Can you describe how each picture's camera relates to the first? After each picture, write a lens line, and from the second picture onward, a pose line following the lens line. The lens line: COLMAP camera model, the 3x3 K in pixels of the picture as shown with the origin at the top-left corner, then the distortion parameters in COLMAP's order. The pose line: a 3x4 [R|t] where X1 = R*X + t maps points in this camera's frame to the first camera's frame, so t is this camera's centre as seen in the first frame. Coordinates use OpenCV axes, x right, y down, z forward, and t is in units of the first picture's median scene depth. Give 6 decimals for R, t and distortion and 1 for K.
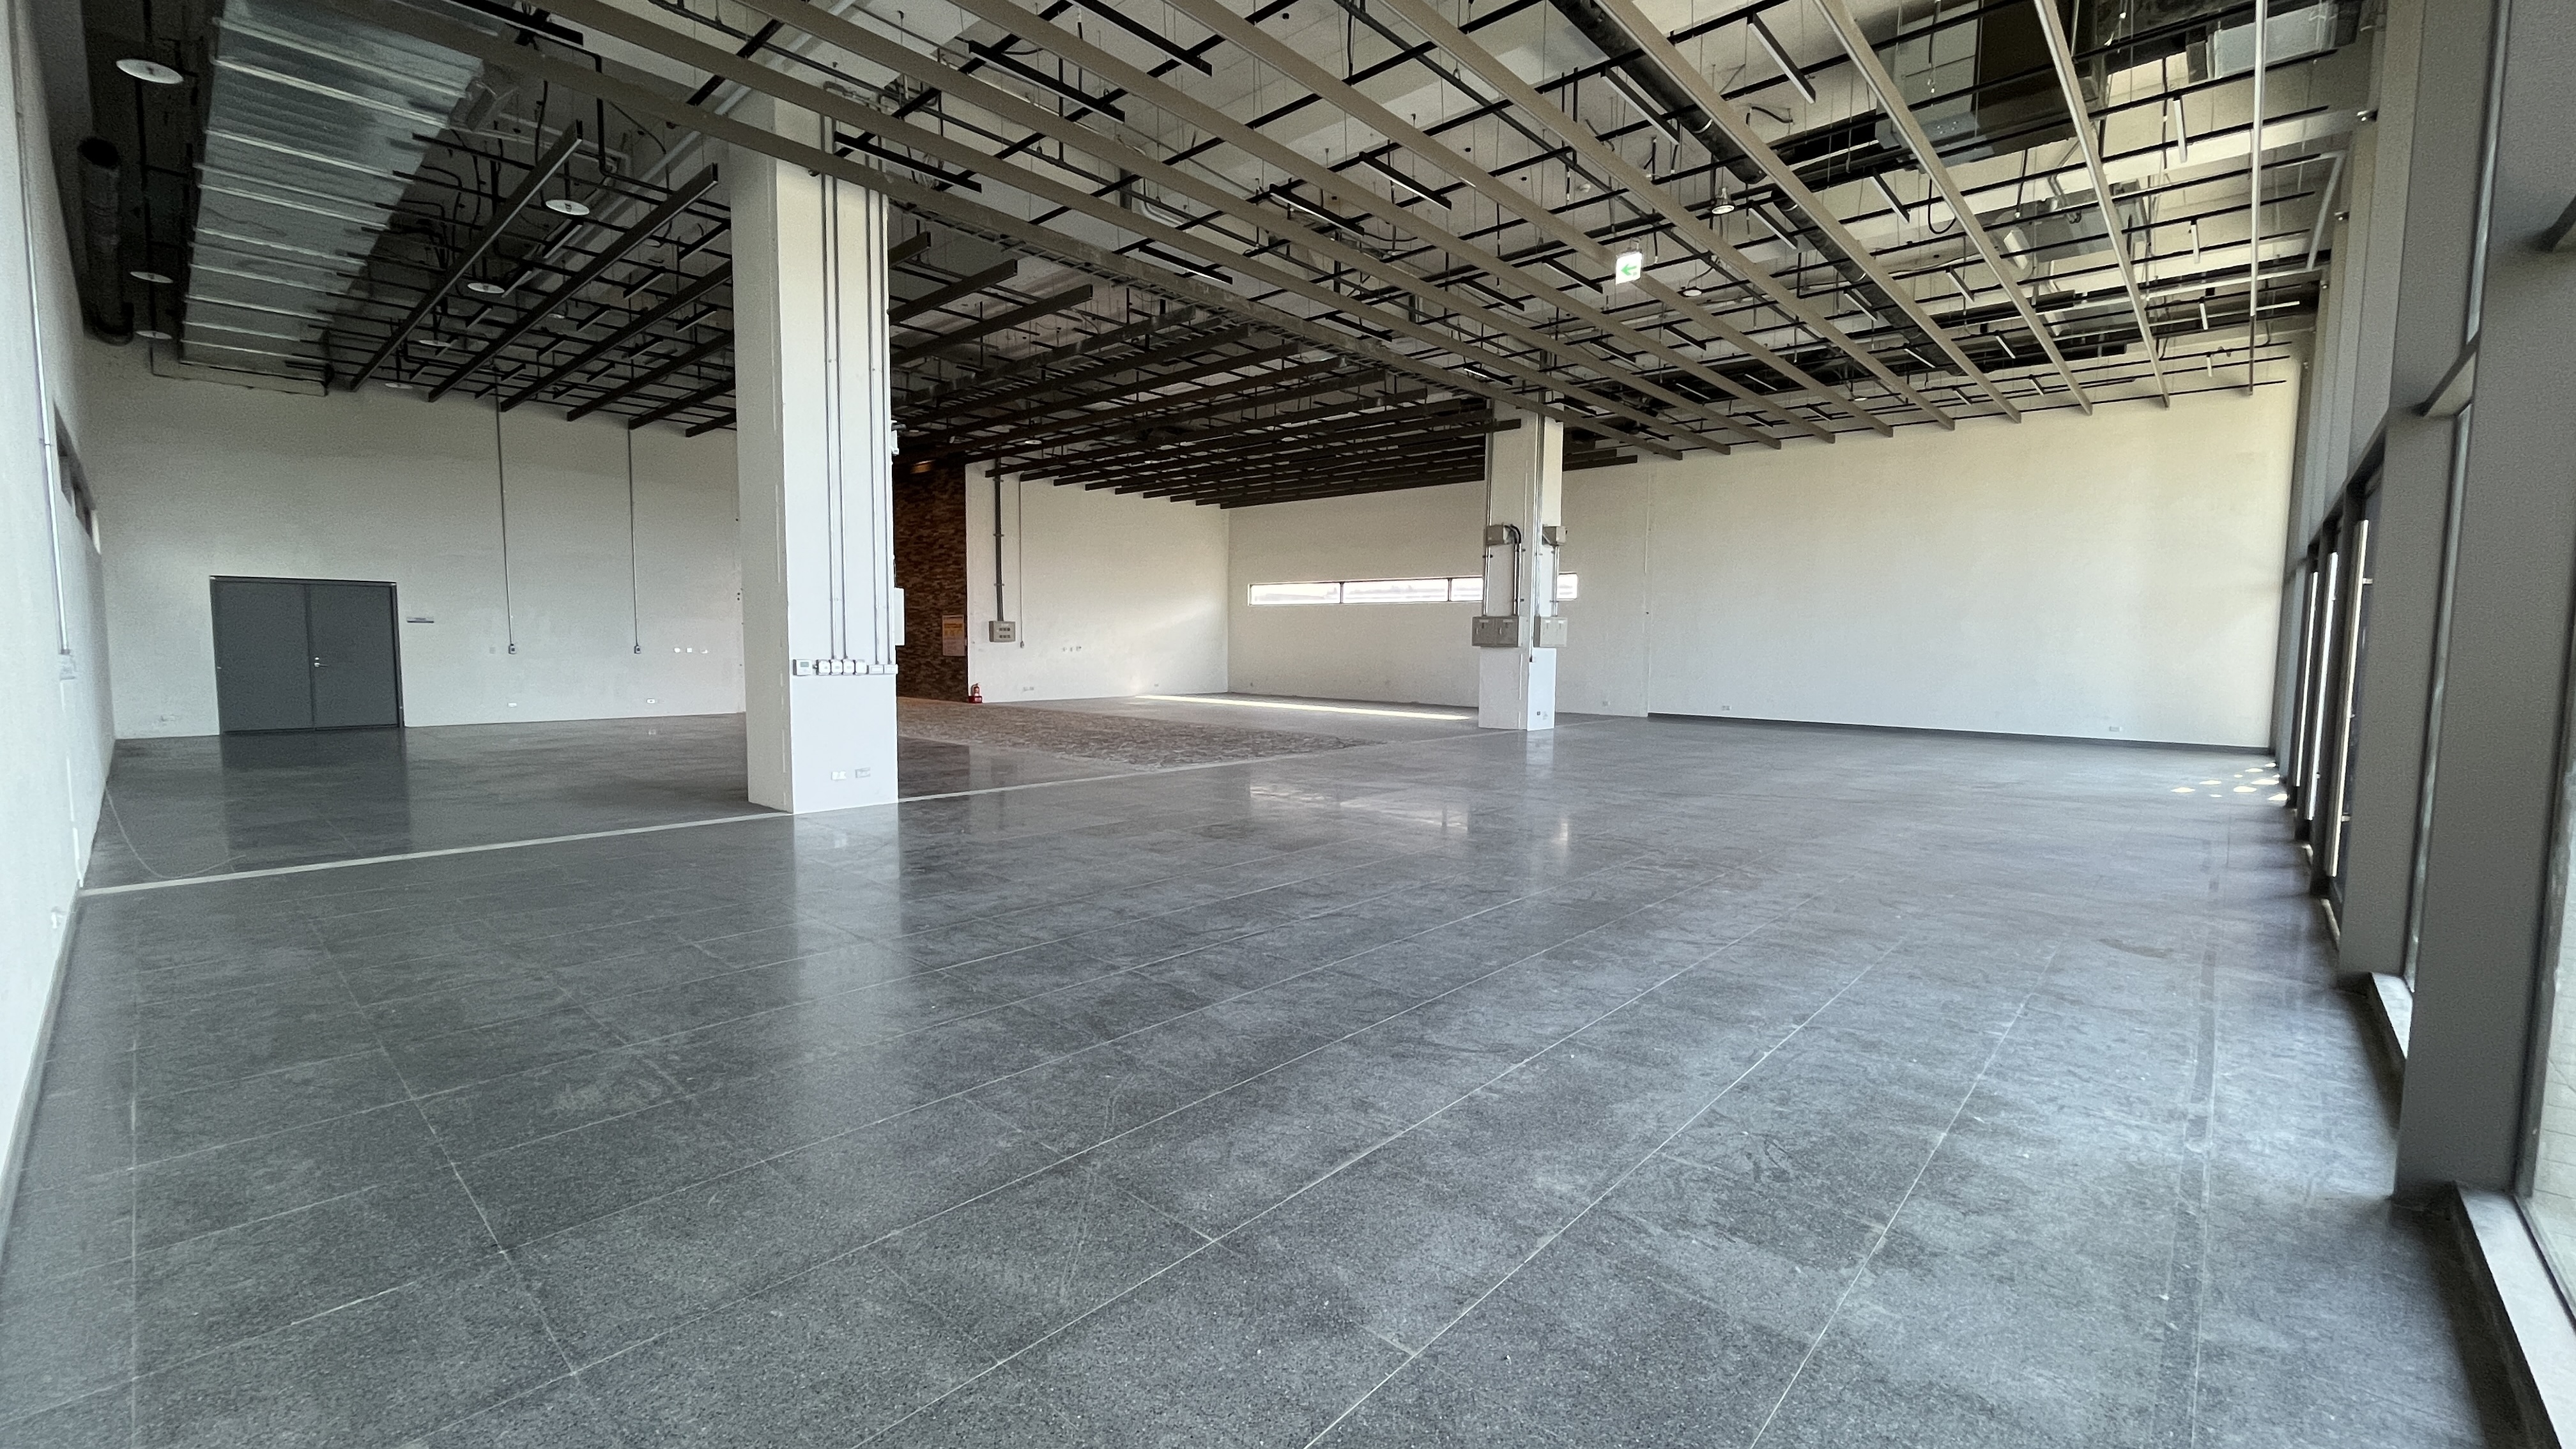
lens RADIAL K [[1045.2, 0, 1294.0], [0, 1045.2, 722.5], [0, 0, 1]] dist [-0.002339, 0.000146]
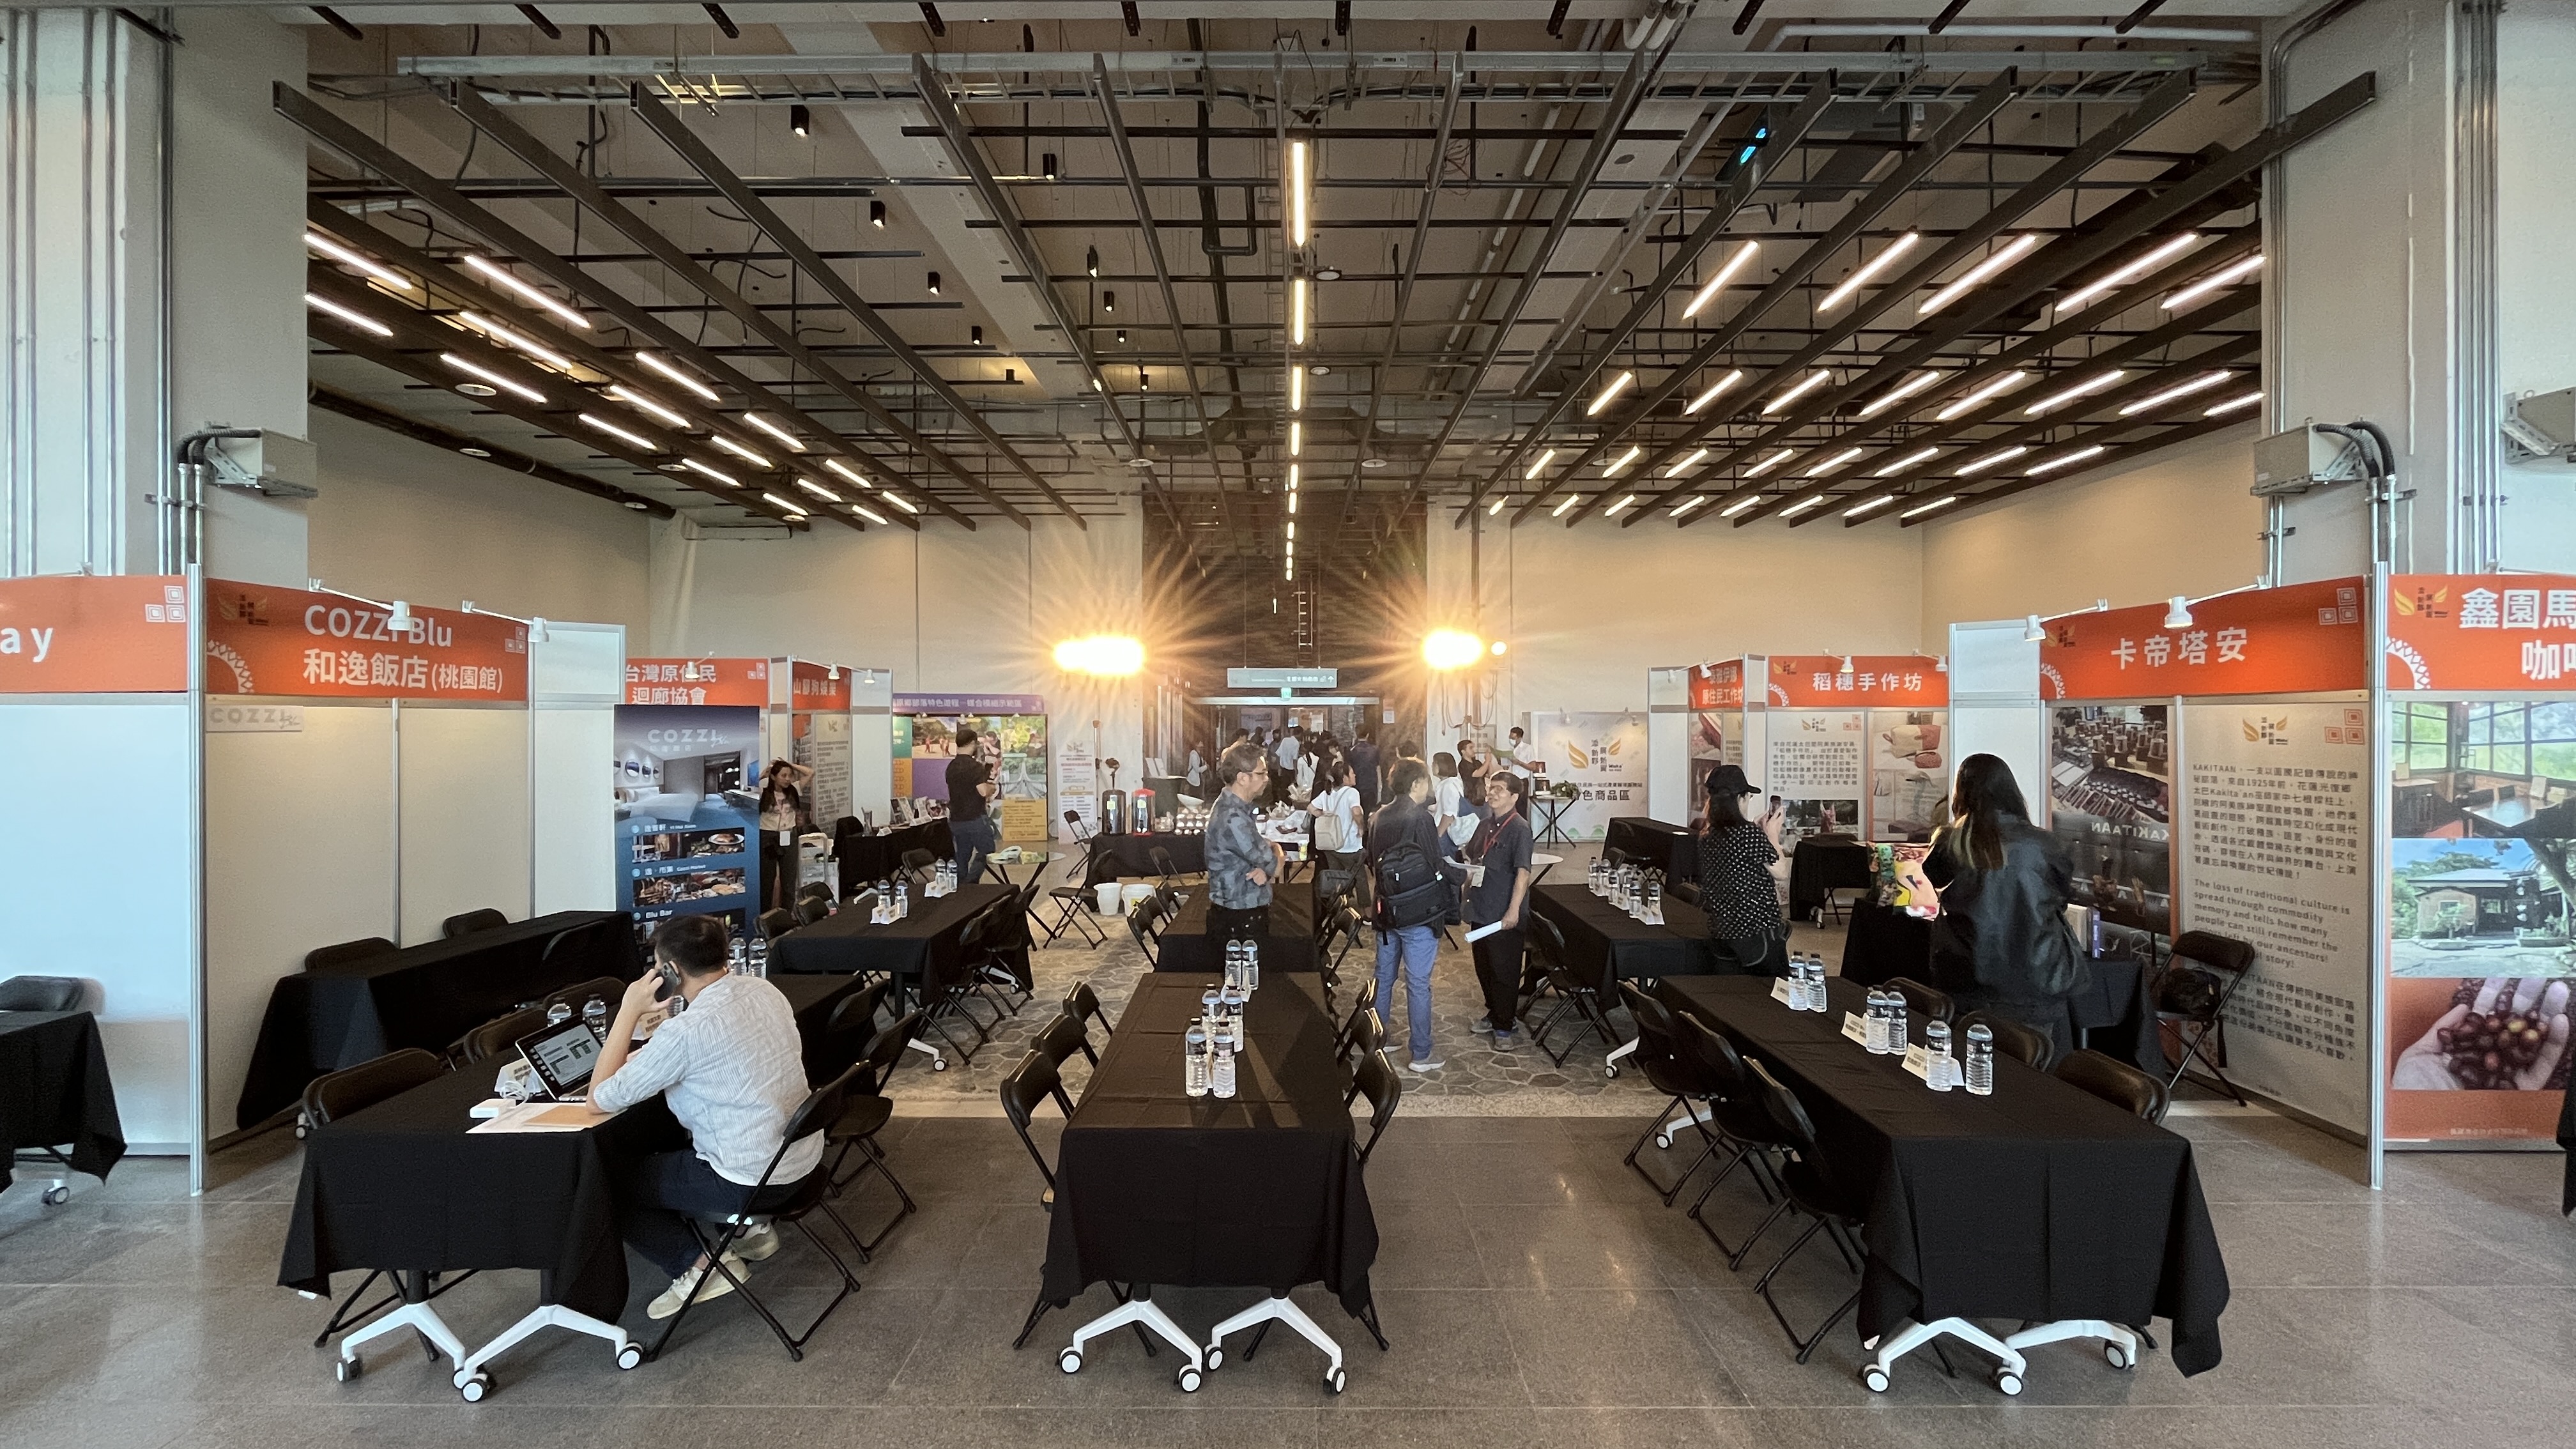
lens RADIAL K [[1045.2, 0, 1293.2], [0, 1045.2, 733.1], [0, 0, 1]] dist [-0.002339, 0.000146]
pose [[0.672254, -0.001932, -0.740318, 0.220540], [-0.049194, 0.997670, -0.047275, -0.064700], [0.738684, 0.068200, 0.670592, 0.550028]]
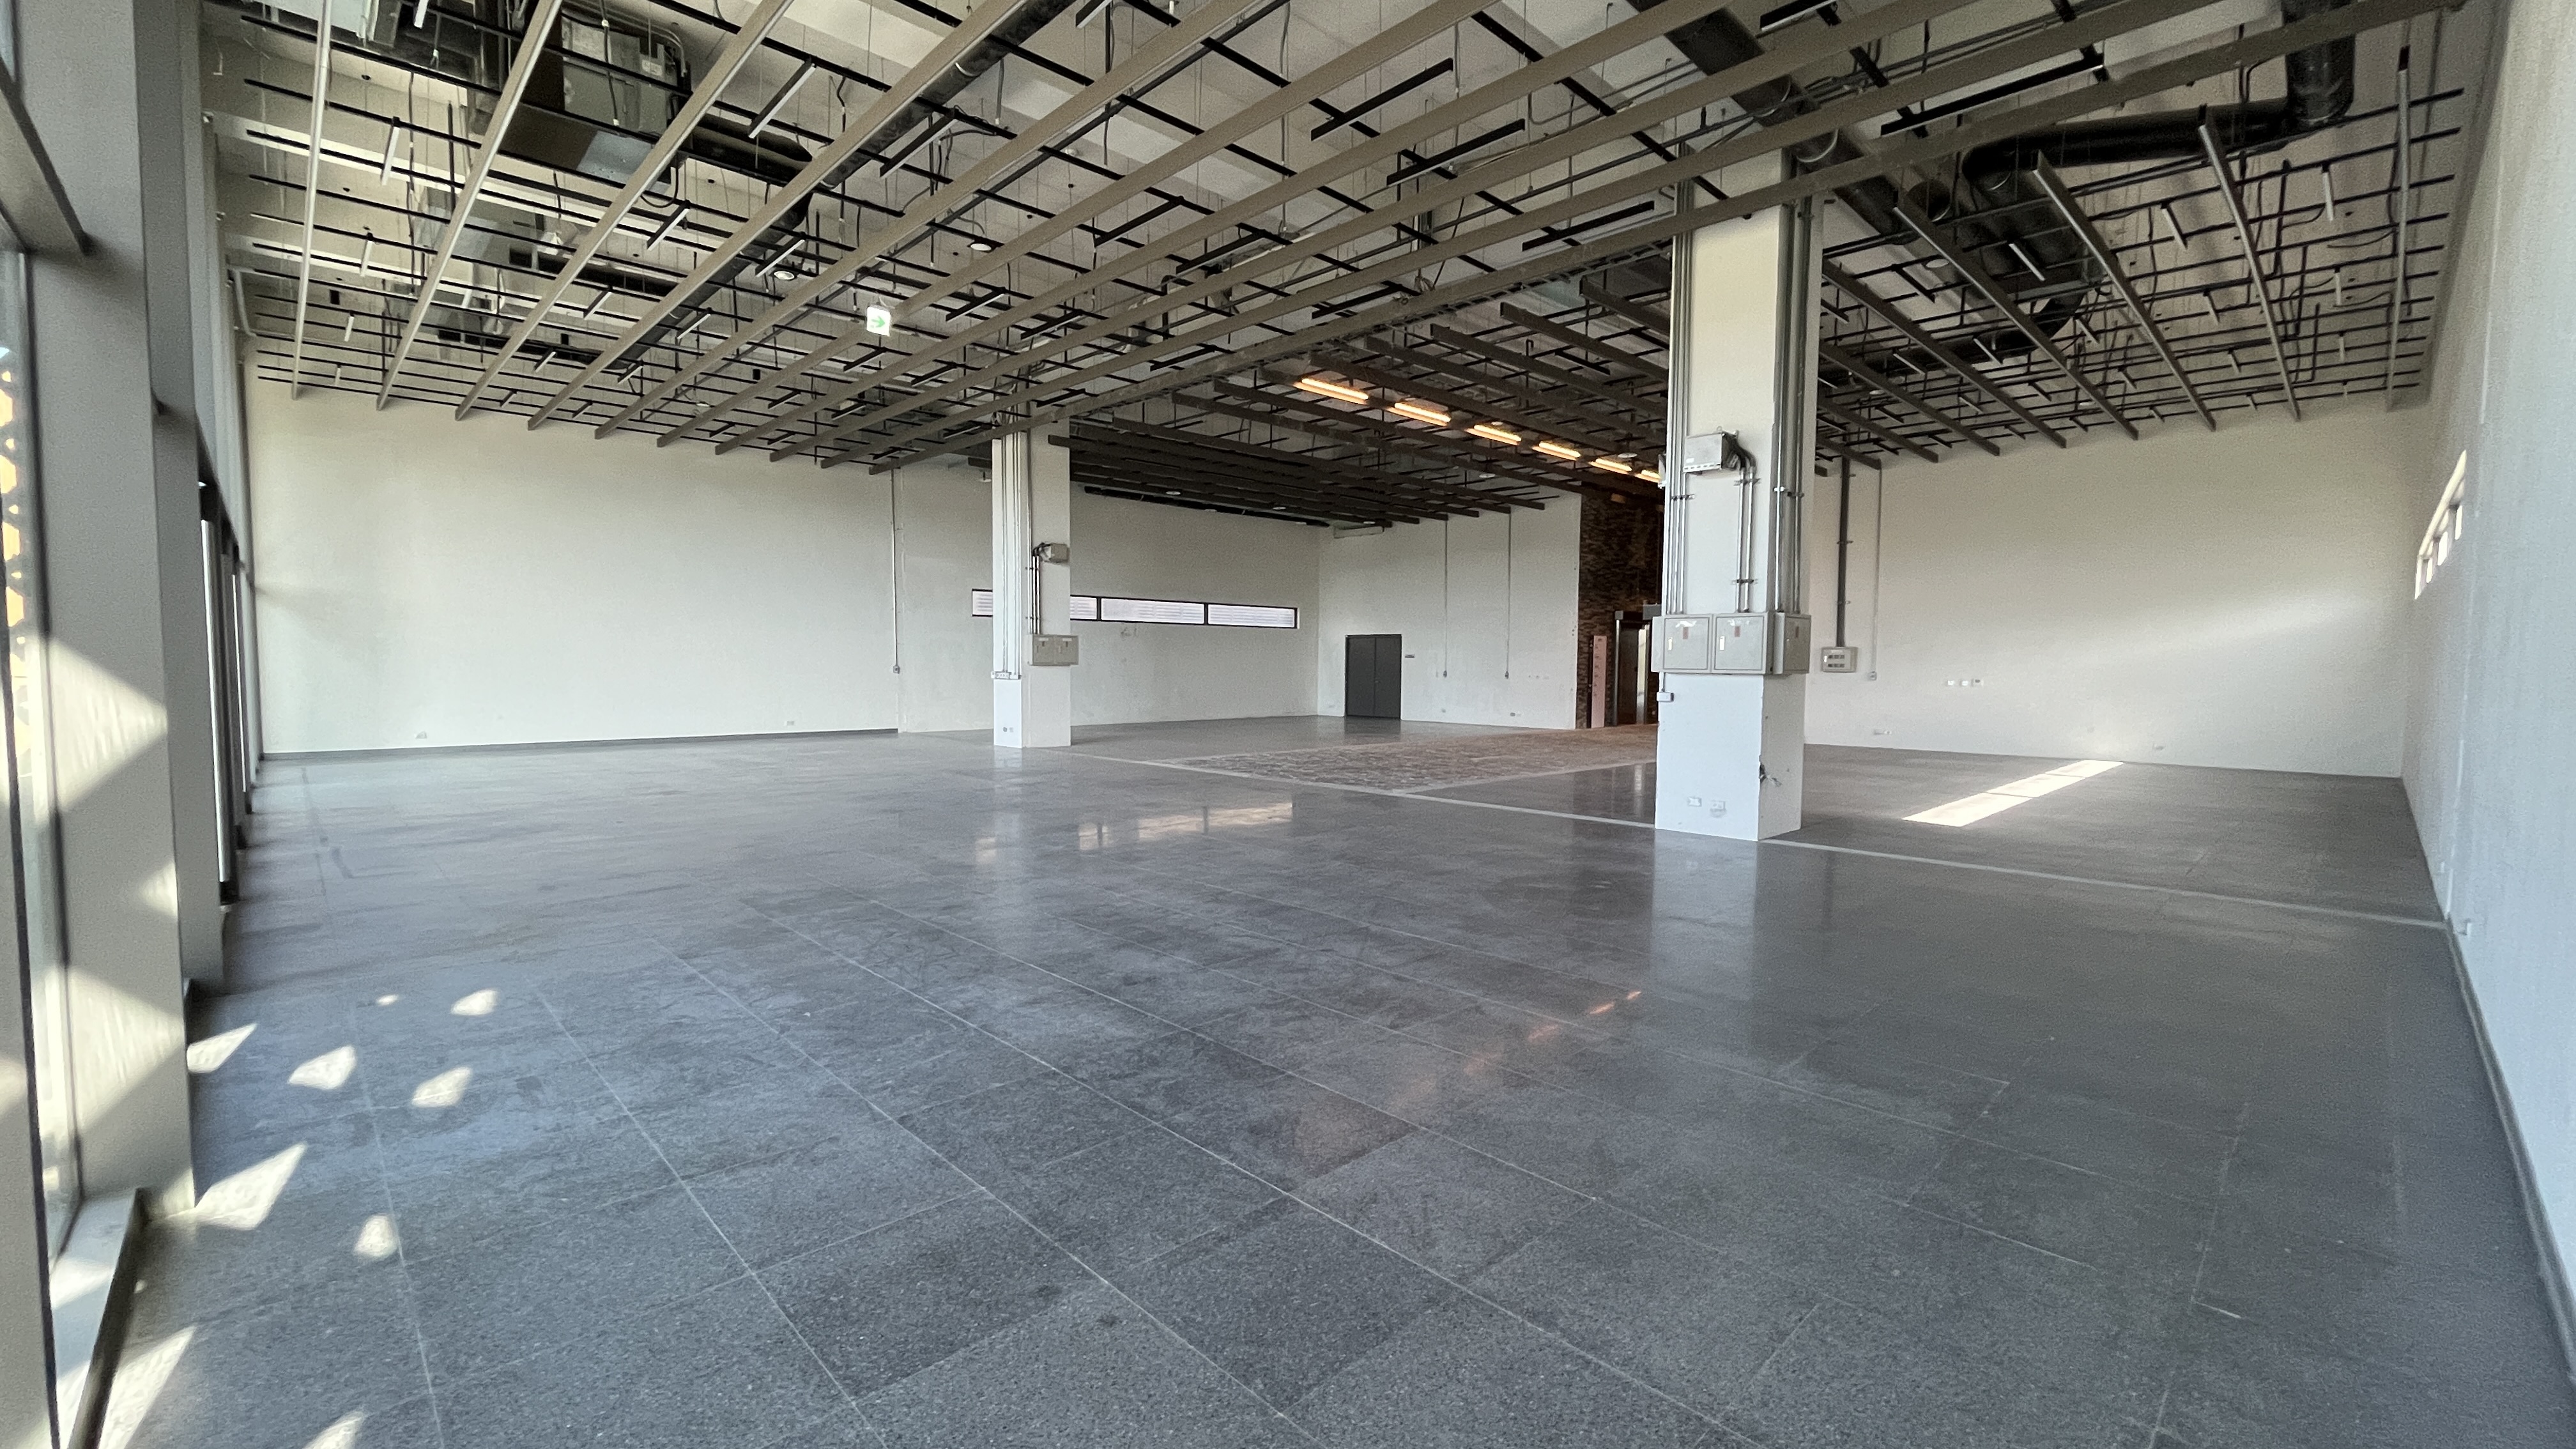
lens RADIAL K [[1045.2, 0, 1293.0], [0, 1045.2, 680.4], [0, 0, 1]] dist [-0.002339, 0.000146]
pose [[-0.068569, 0.007460, -0.997619, 0.742533], [-0.087631, 0.996062, 0.013471, -0.057439], [0.993790, 0.088346, -0.067645, 0.821875]]
